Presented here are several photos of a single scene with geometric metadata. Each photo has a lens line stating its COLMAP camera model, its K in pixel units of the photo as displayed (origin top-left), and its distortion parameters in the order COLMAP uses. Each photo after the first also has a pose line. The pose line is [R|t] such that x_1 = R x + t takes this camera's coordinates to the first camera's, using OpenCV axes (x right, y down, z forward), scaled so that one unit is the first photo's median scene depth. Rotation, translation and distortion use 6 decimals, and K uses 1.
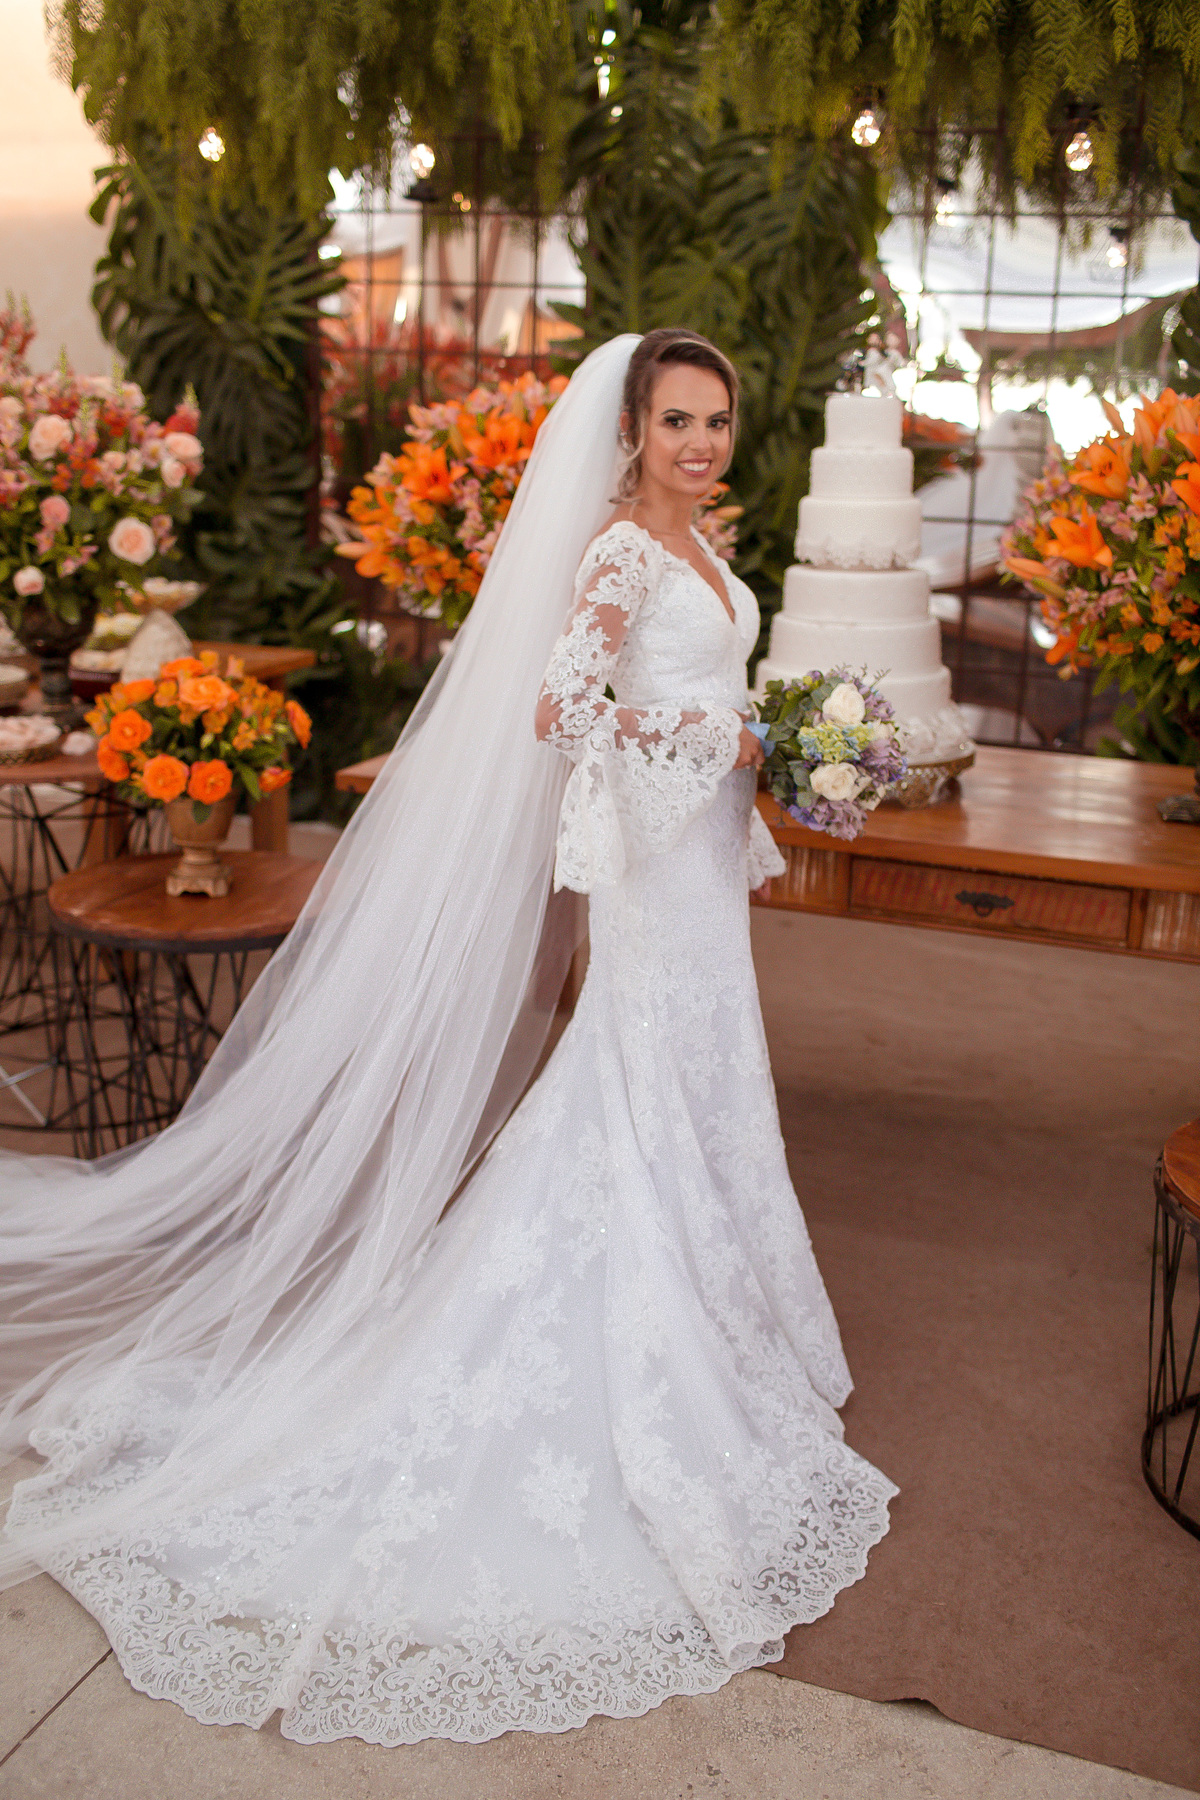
lens RADIAL K [[1724.4, 0, 600.0], [0, 1724.4, 900.0], [0, 0, 1]] dist [-0.113865, 0.152816]
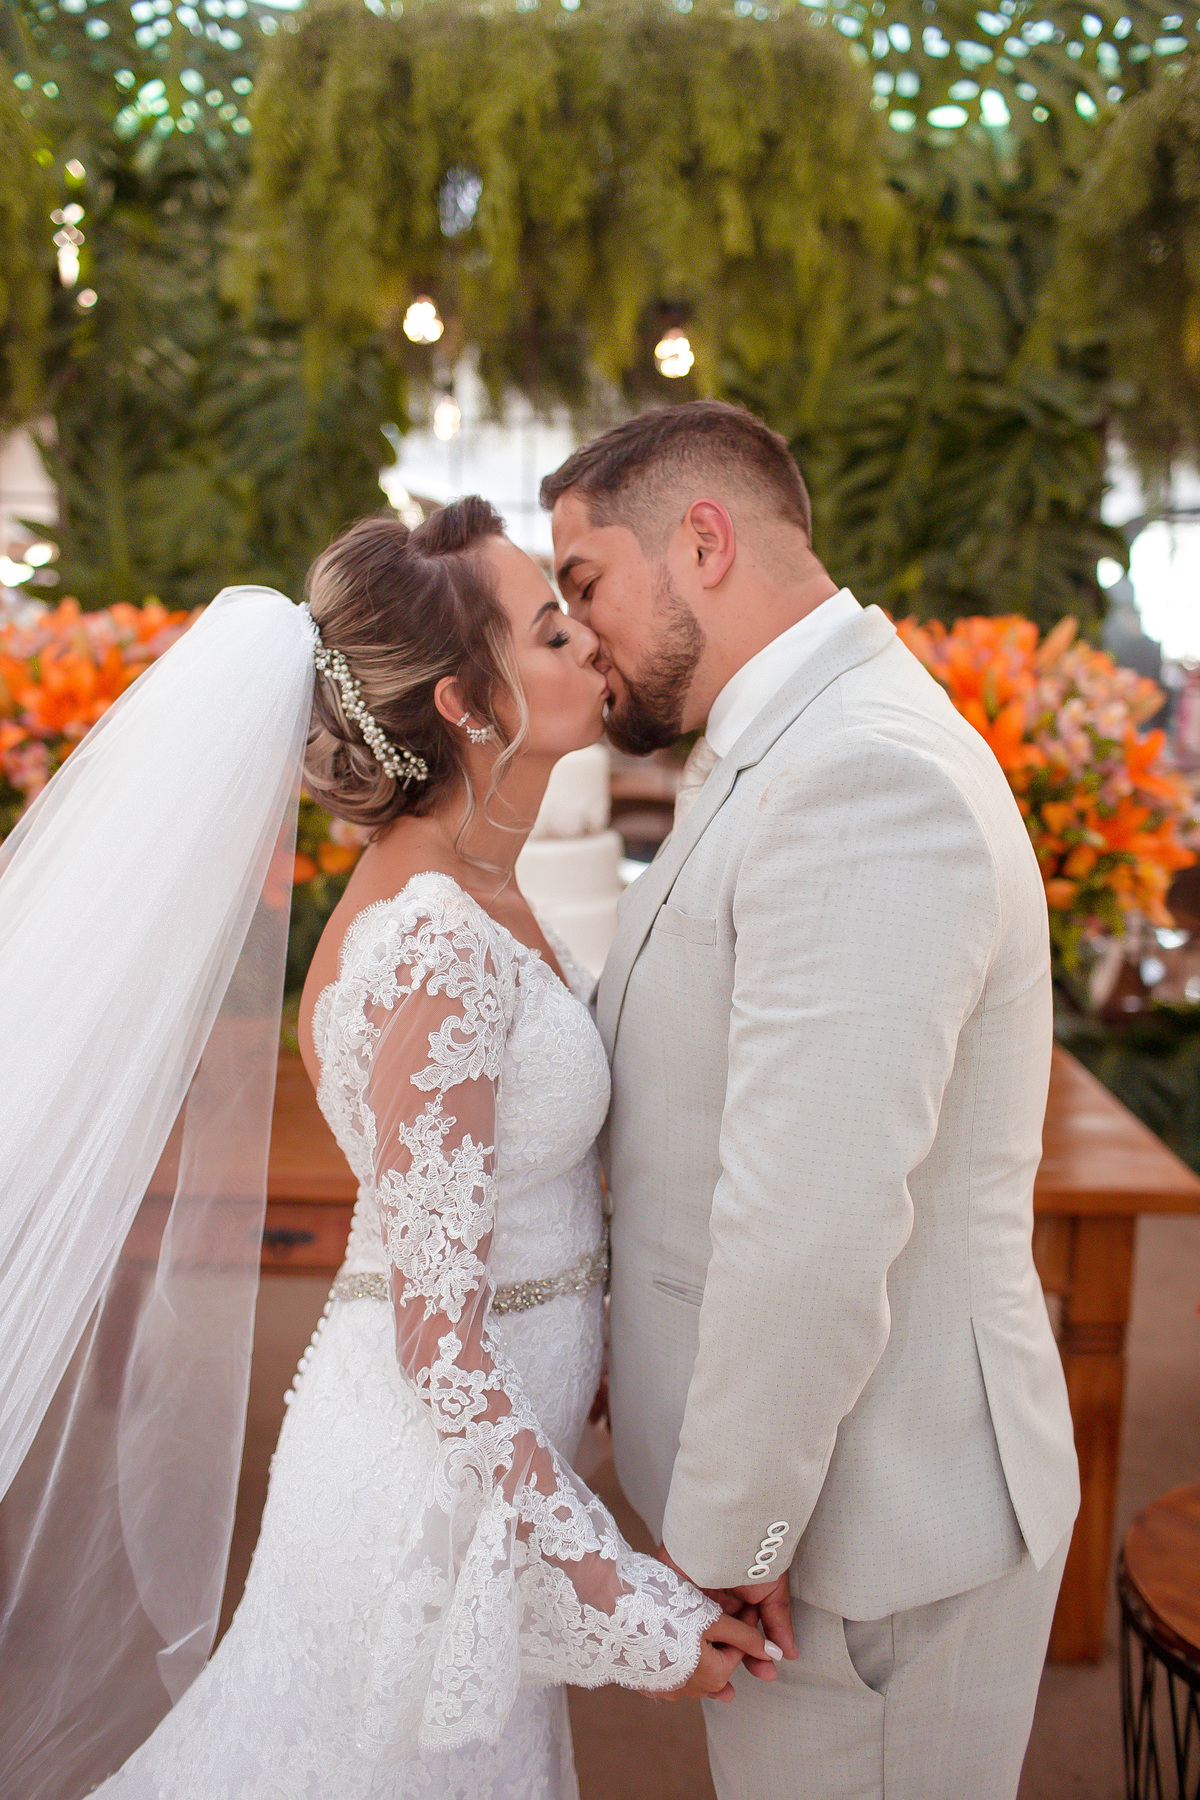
lens RADIAL K [[1724.4, 0, 600.0], [0, 1724.4, 900.0], [0, 0, 1]] dist [-0.113865, 0.152816]
pose [[0.933373, -0.063871, 0.353178, -0.094085], [0.106770, 0.988900, -0.103331, -0.067497], [-0.342658, 0.134155, 0.929832, 0.213860]]
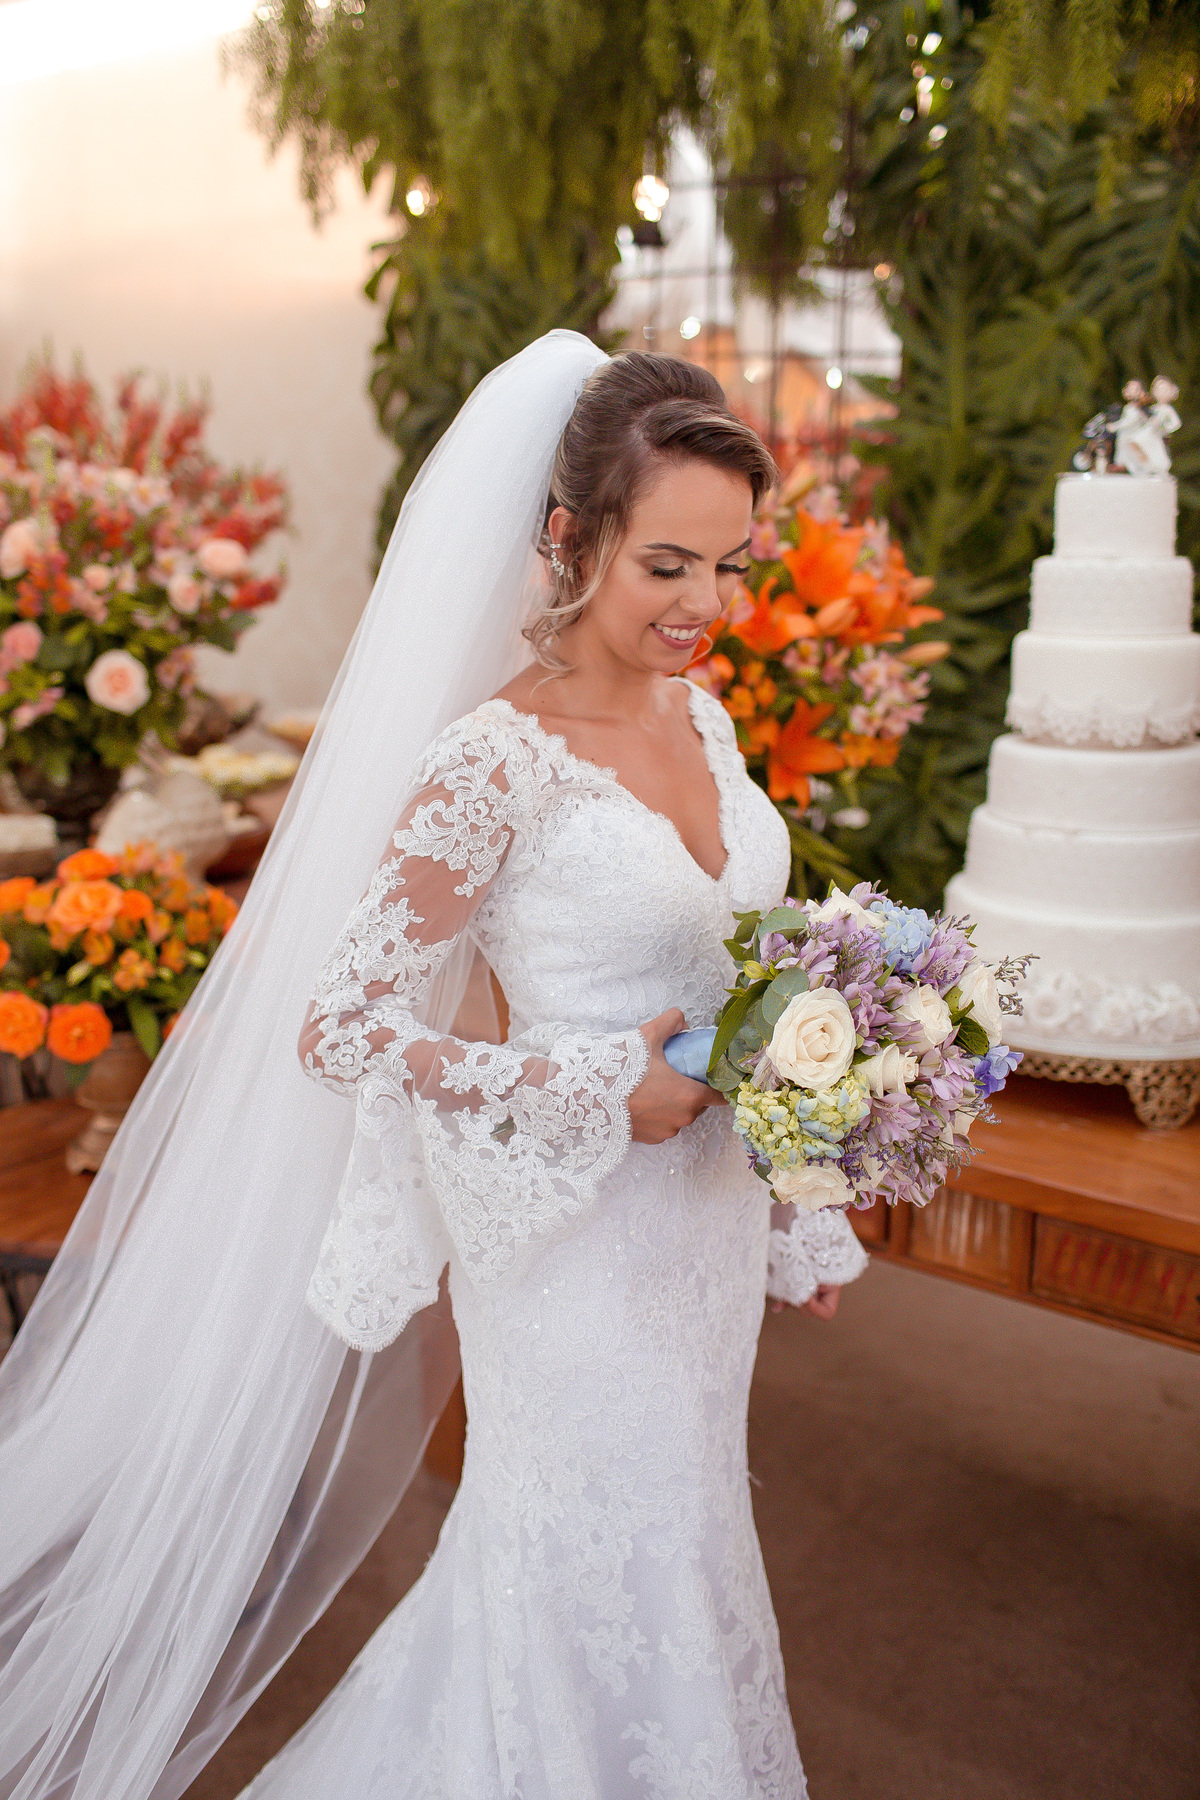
lens RADIAL K [[1687.8, 0, 624.4], [0, 1687.8, 878.1], [0, 0, 1]] dist [-0.029601, 0.009549]
pose [[0.960136, 0.046180, -0.275692, 0.136775], [-0.063280, 0.996563, -0.053453, -0.084916], [0.272276, 0.068768, 0.959759, 0.300495]]
